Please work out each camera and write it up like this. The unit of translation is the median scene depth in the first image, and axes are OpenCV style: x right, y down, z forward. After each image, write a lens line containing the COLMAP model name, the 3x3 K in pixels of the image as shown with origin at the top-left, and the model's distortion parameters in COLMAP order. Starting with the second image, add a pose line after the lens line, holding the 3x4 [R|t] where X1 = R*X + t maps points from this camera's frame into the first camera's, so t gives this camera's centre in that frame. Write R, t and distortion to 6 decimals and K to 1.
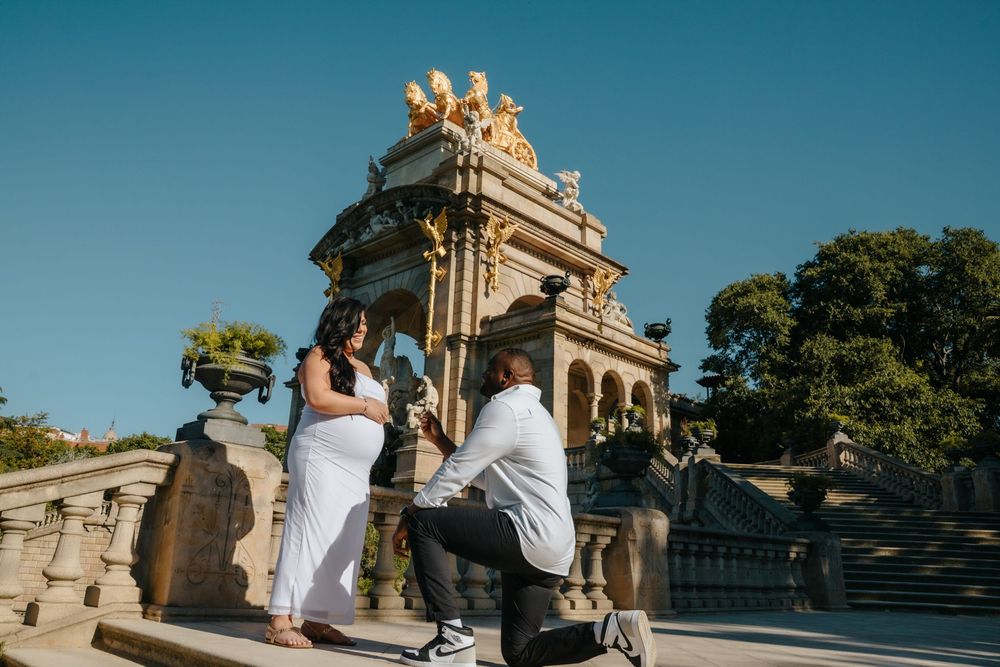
lens RADIAL K [[755.1, 0, 468.0], [0, 755.1, 291.0], [0, 0, 1]] dist [-0.126628, 0.000277]
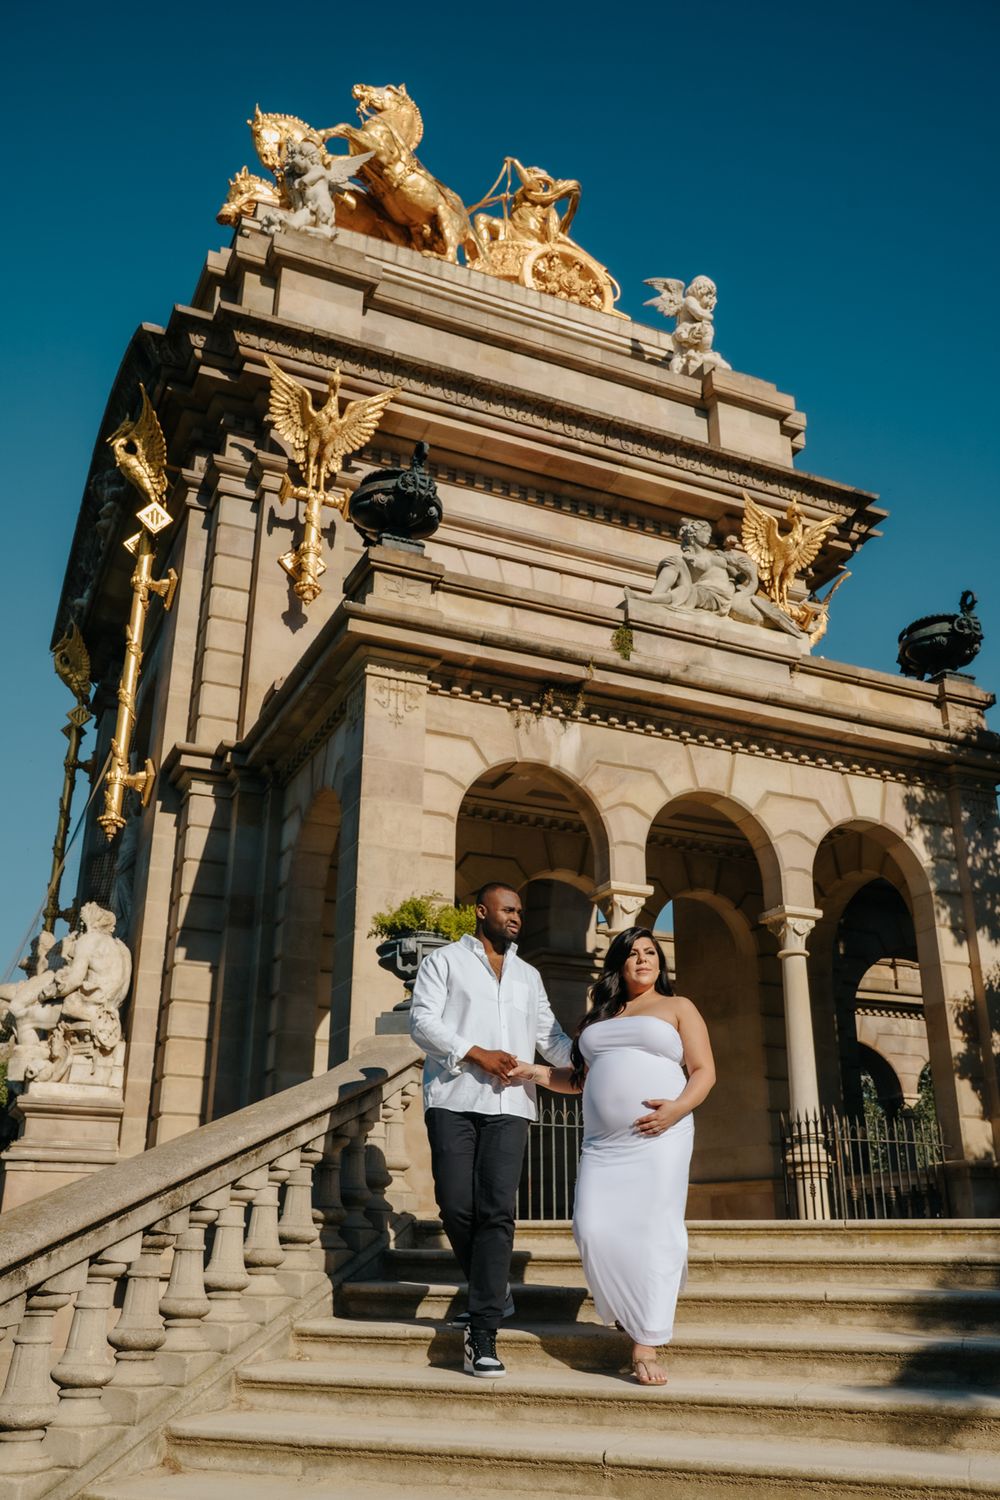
lens RADIAL K [[1286.3, 0, 500.0], [0, 1286.3, 750.0], [0, 0, 1]] dist [-0.054275, 0.001310]
pose [[0.938827, -0.170355, -0.299303, 0.252020], [0.158365, 0.985300, -0.064060, 0.104289], [0.305816, 0.012742, 0.952005, 0.521103]]
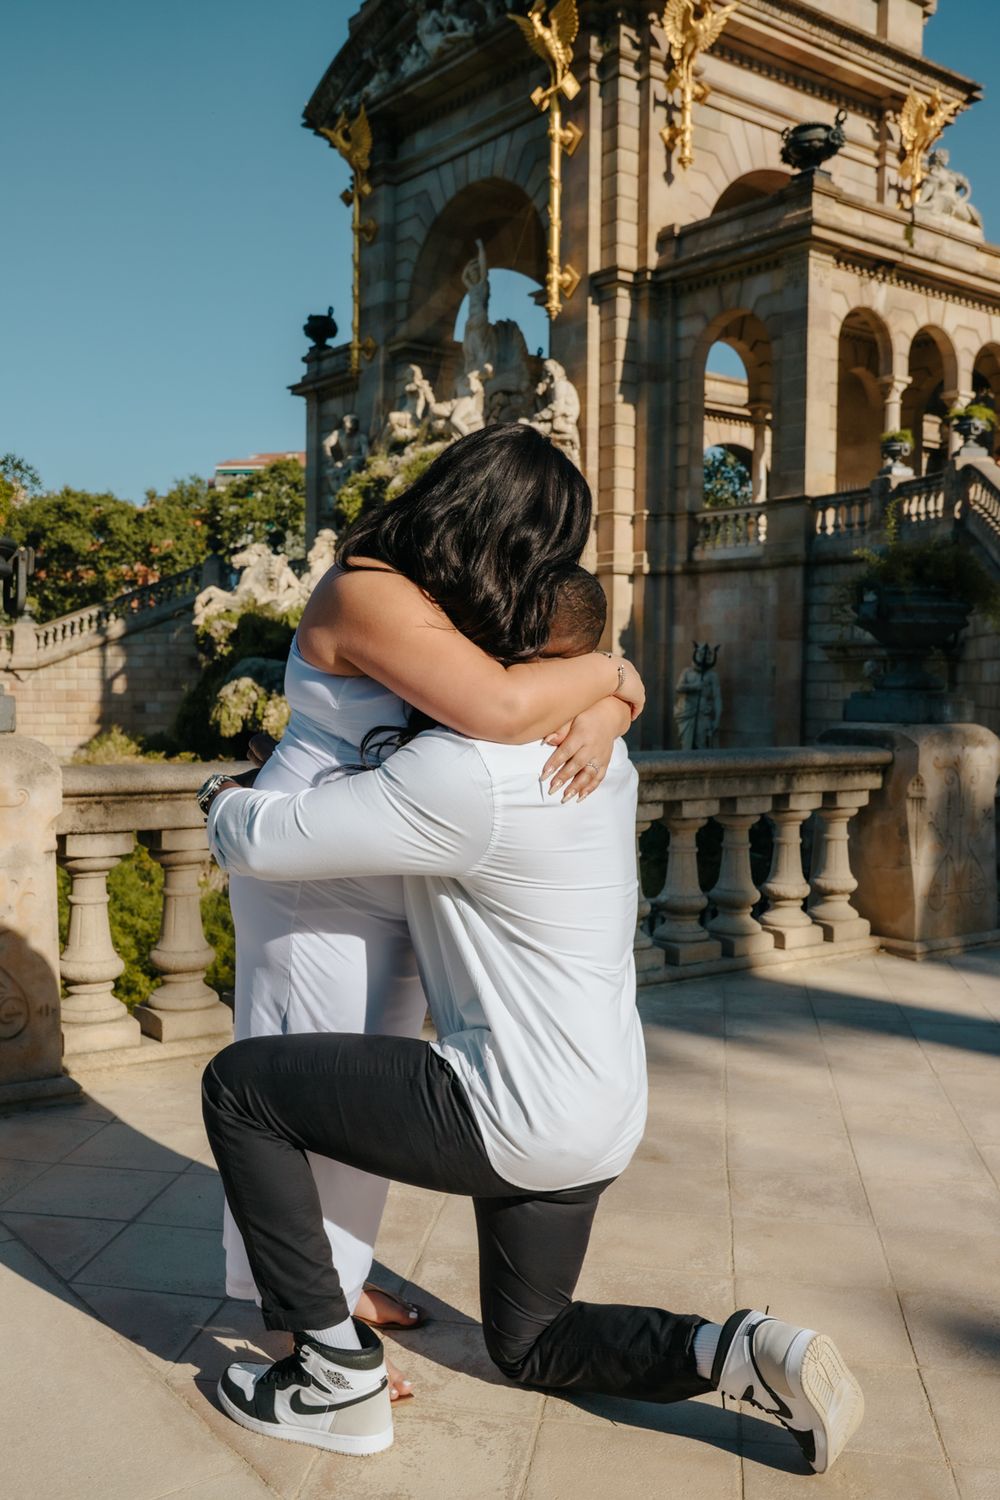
lens RADIAL K [[1394.1, 0, 500.0], [0, 1394.1, 750.0], [0, 0, 1]] dist [-0.046463, 0.087536]
pose [[0.991767, -0.032814, -0.123783, 0.015544], [0.078729, 0.918597, 0.387275, -0.010443], [0.100999, -0.393831, 0.913617, 0.041108]]
